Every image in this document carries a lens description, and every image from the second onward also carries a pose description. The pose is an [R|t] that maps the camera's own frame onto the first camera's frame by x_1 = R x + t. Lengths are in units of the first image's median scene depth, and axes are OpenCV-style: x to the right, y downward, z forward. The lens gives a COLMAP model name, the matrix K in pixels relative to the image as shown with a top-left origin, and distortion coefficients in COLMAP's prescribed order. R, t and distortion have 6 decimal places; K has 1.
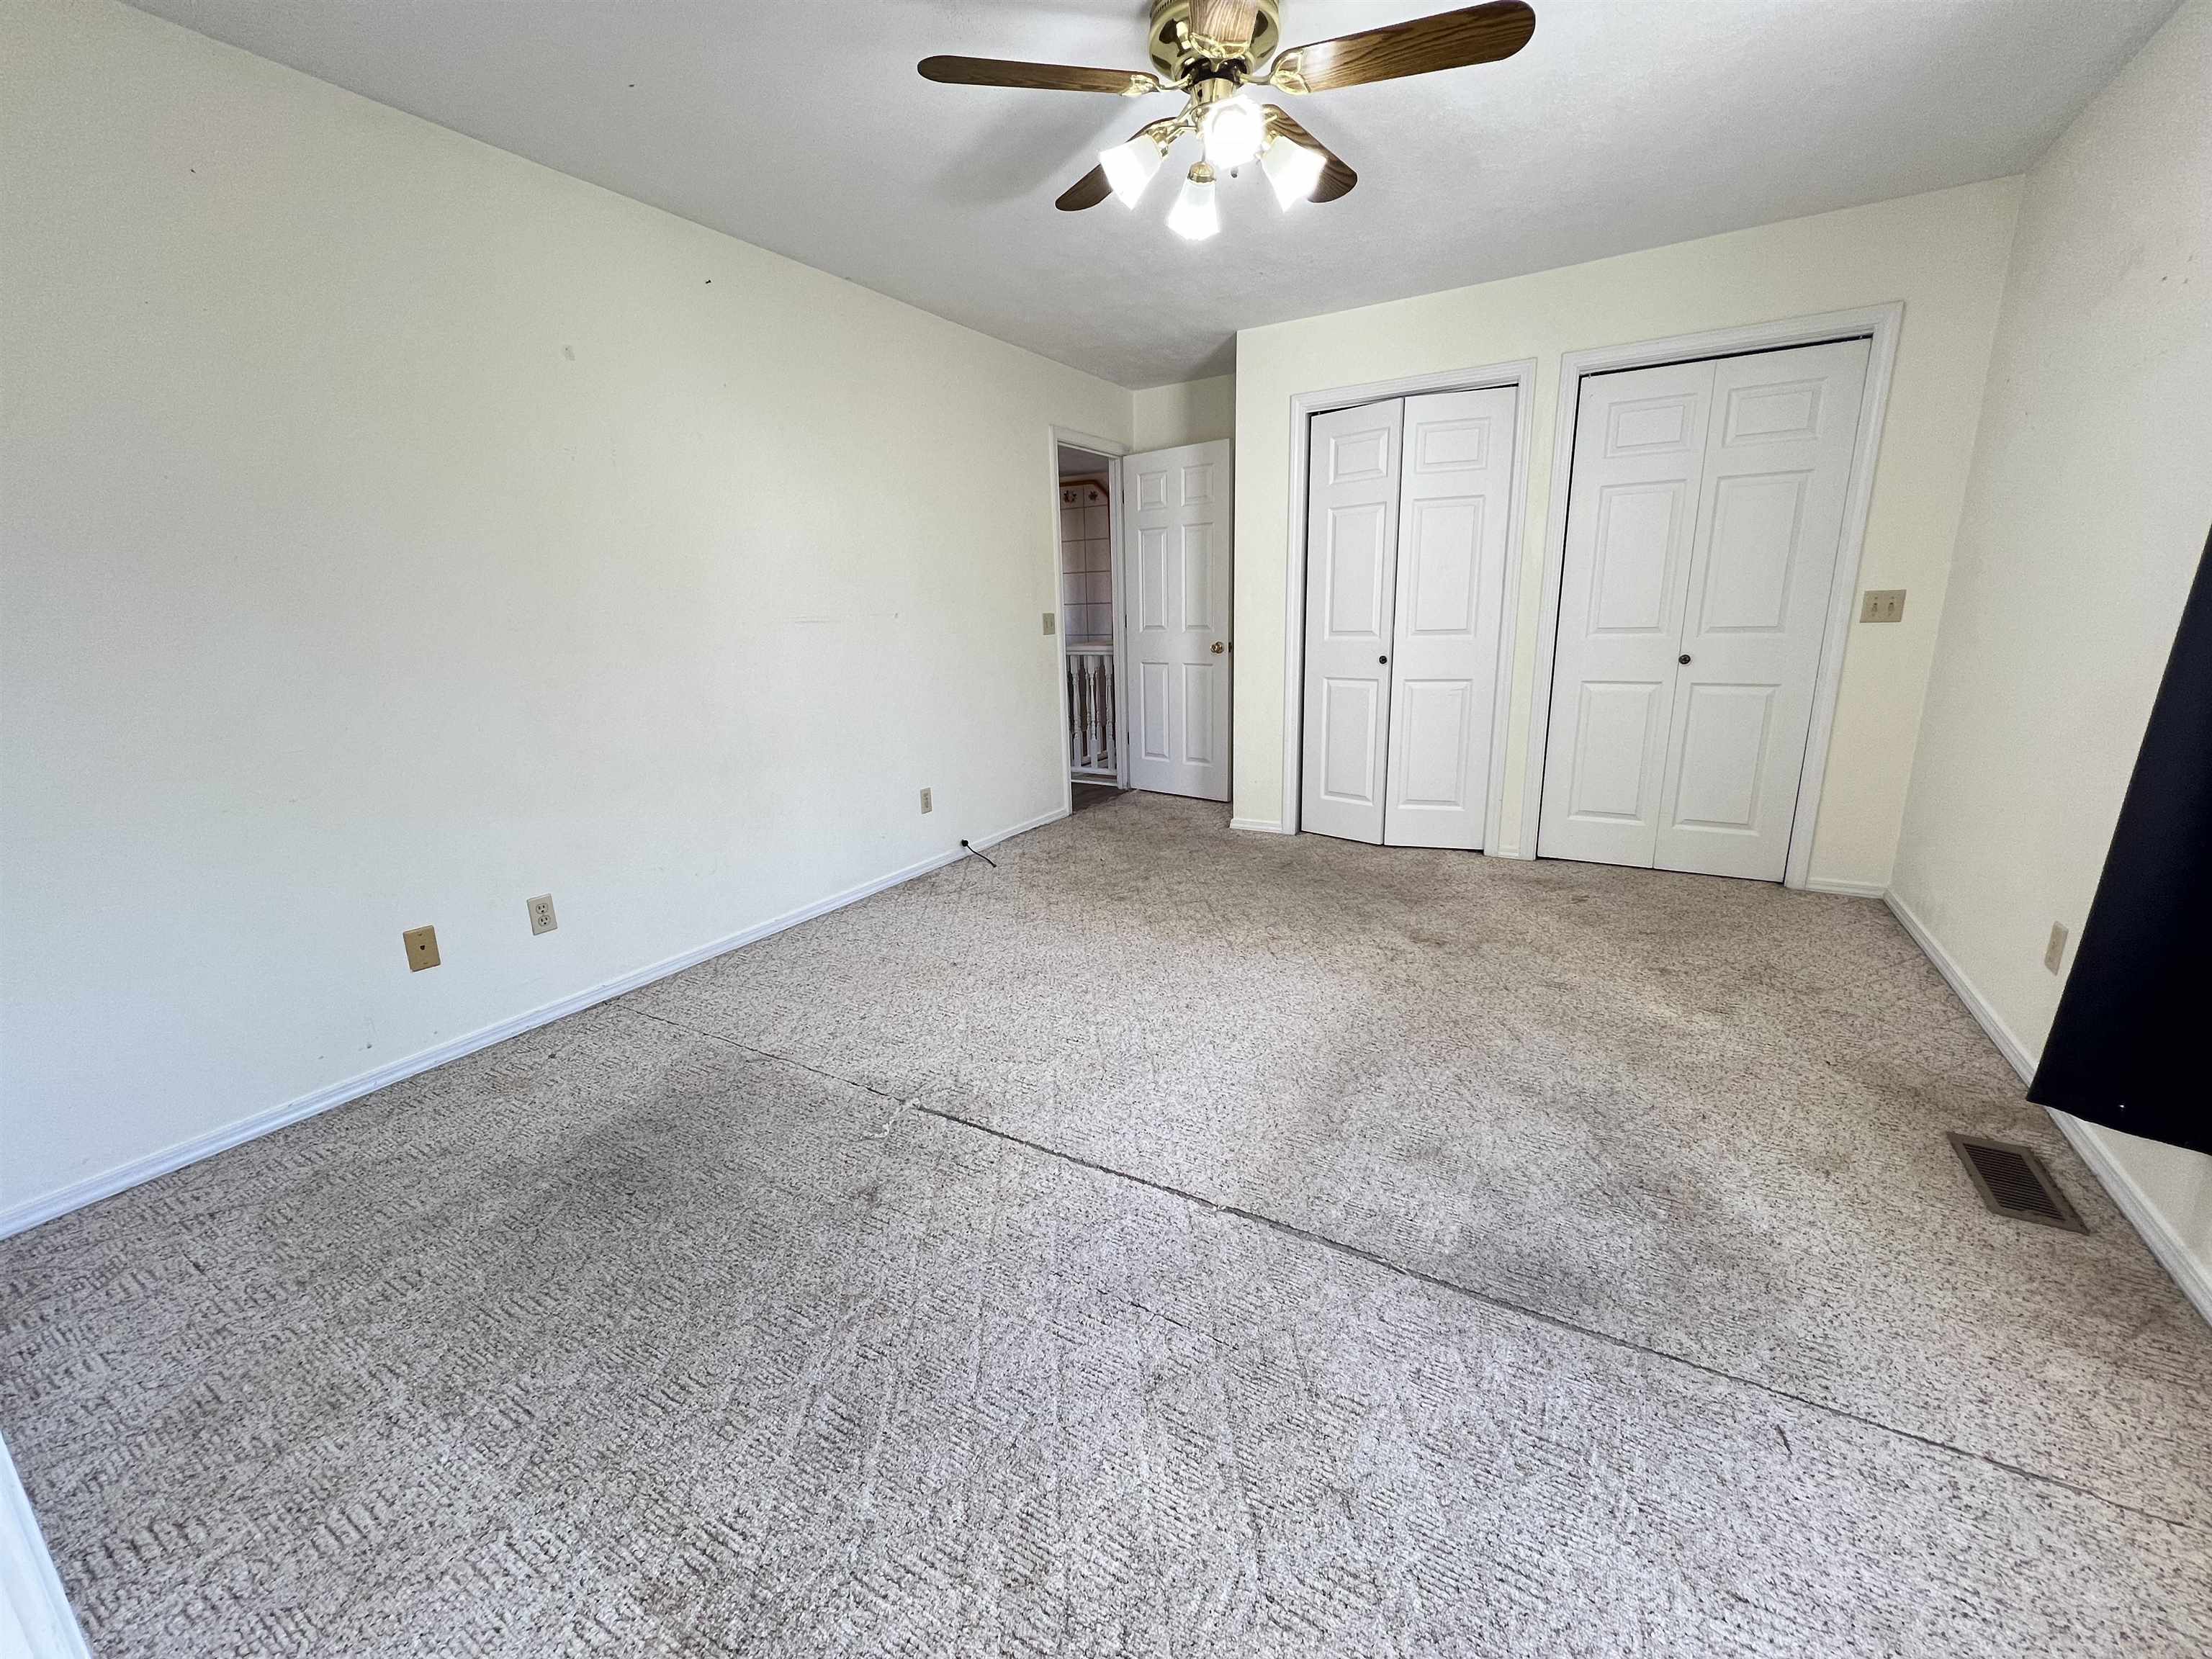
lens RADIAL K [[883.1, 0, 1096.6], [0, 883.1, 824.4], [0, 0, 1]] dist [-0.001954, 0.000583]
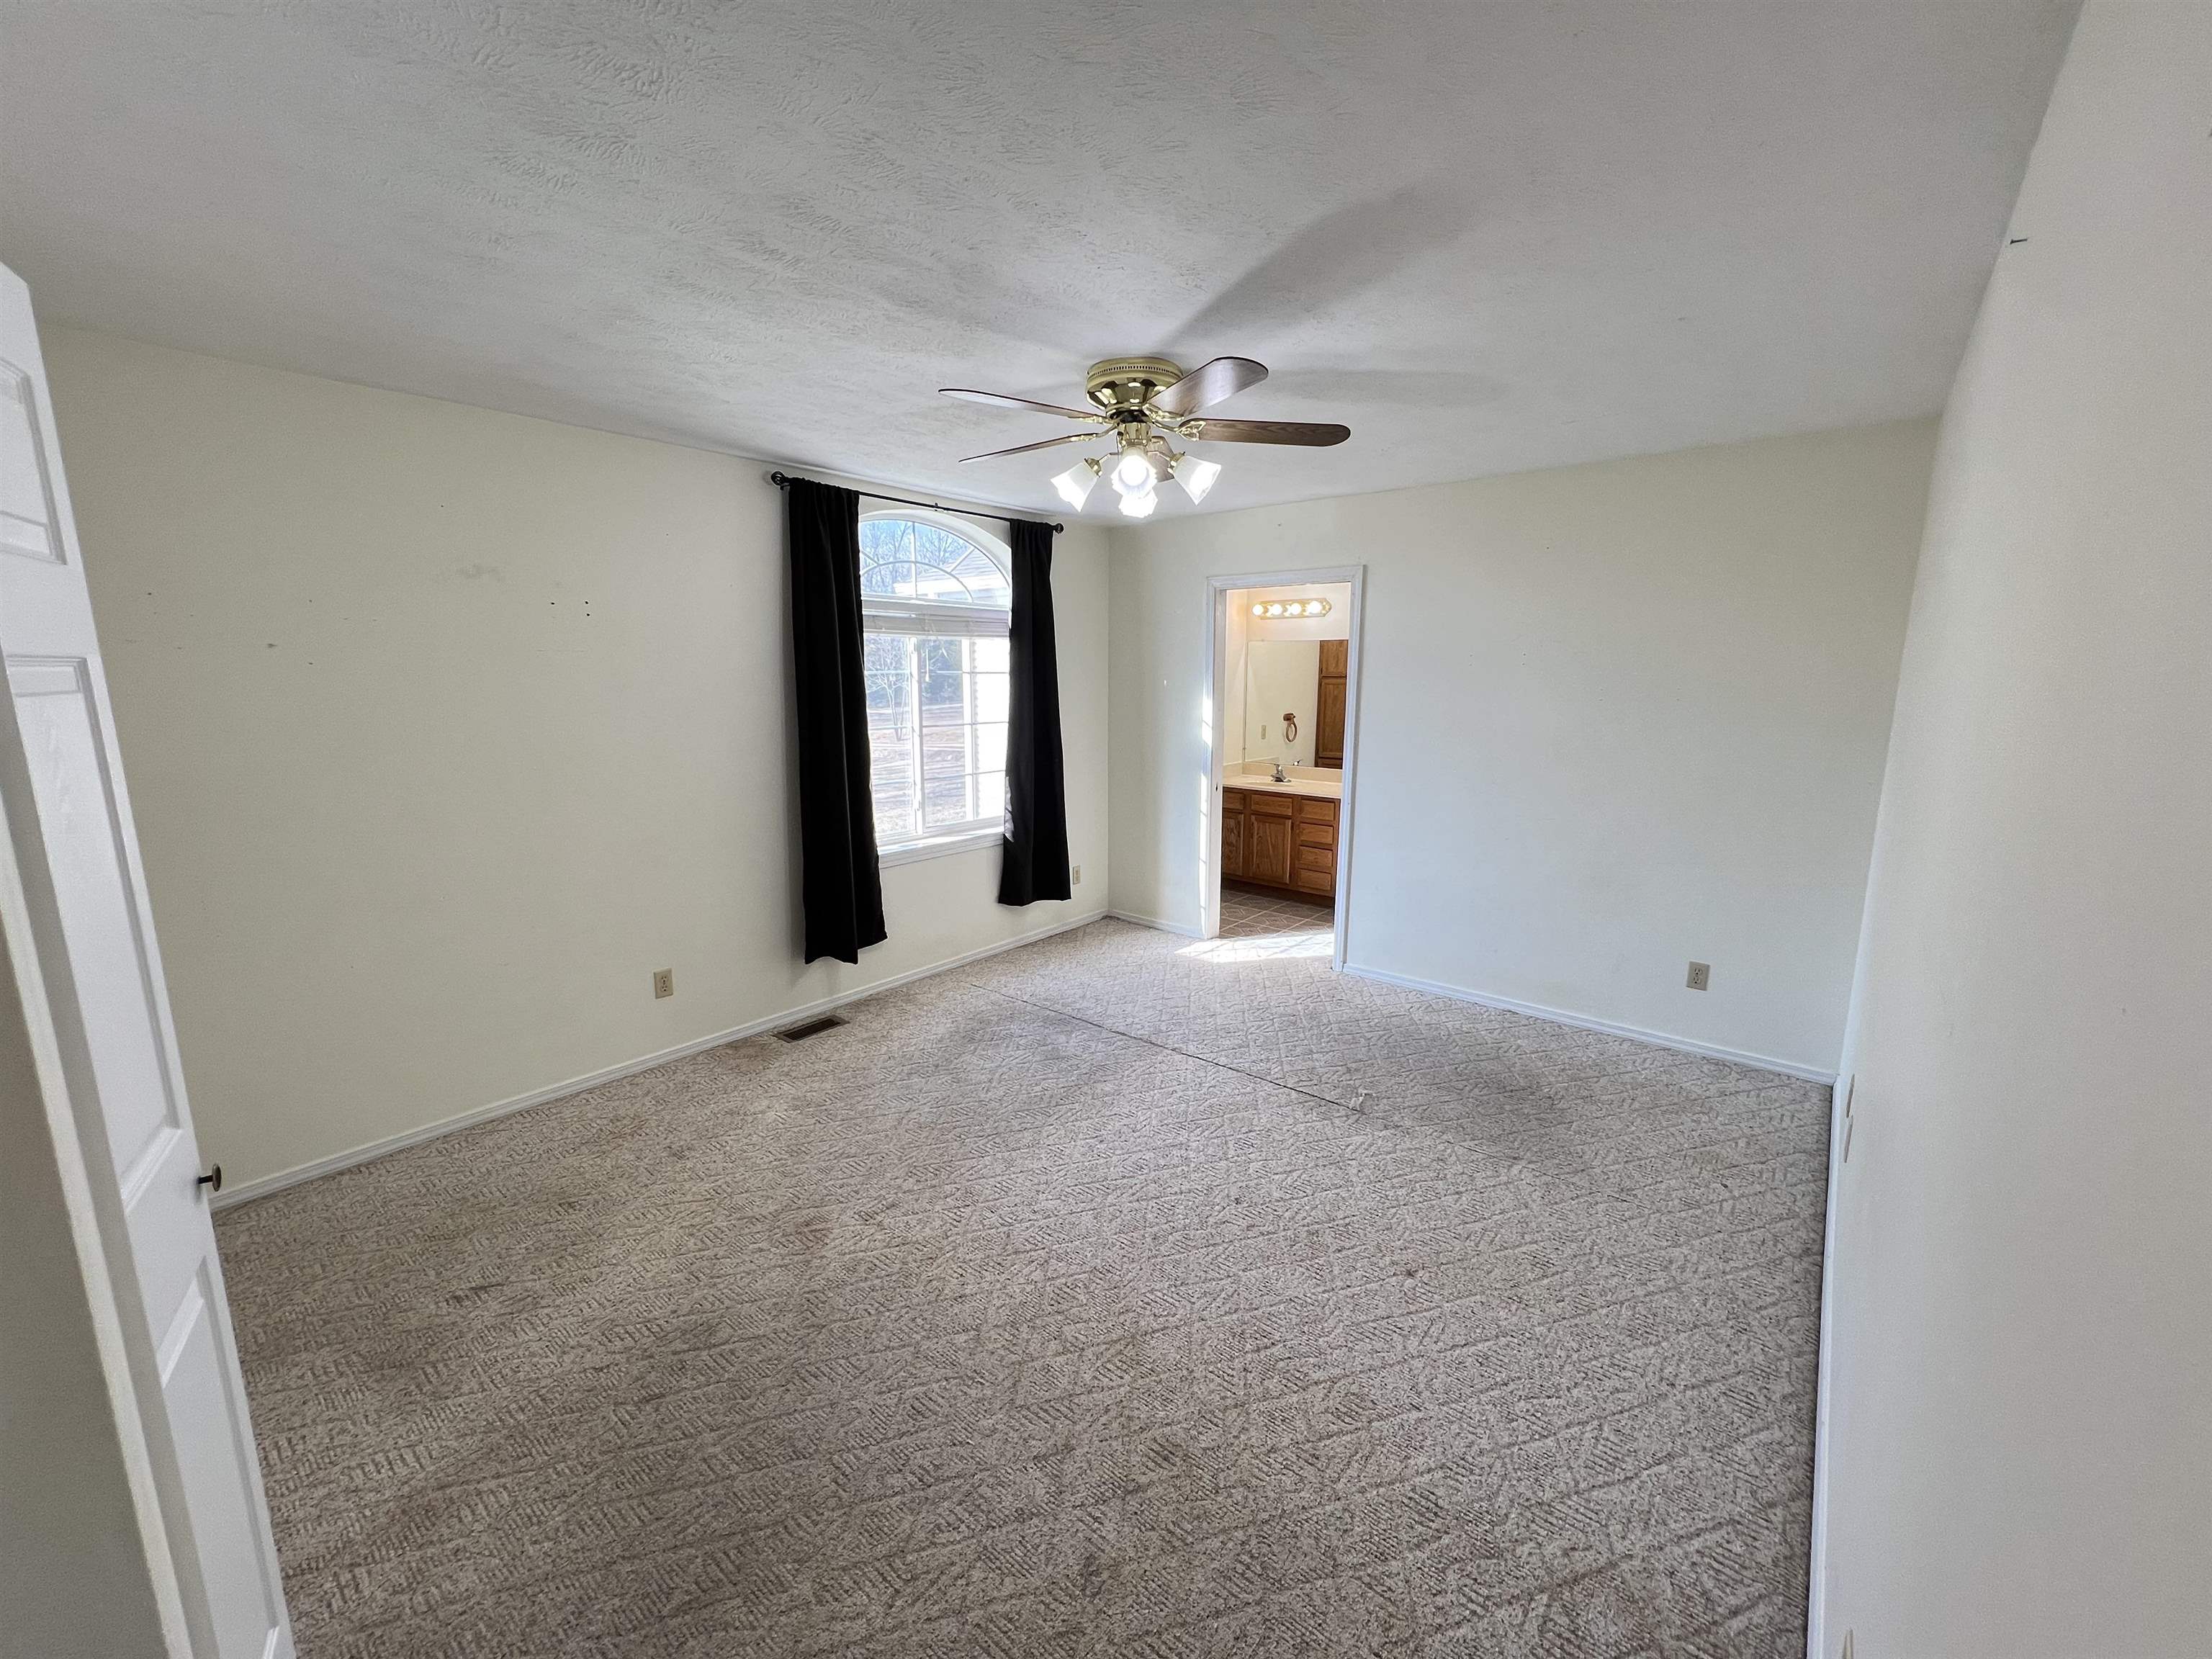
lens RADIAL K [[883.1, 0, 1096.6], [0, 883.1, 824.4], [0, 0, 1]] dist [-0.001954, 0.000583]
pose [[-0.986381, 0.000647, 0.164476, -0.021404], [0.066746, 0.915526, 0.396682, -0.637644], [-0.150325, 0.402258, -0.903101, 1.907531]]
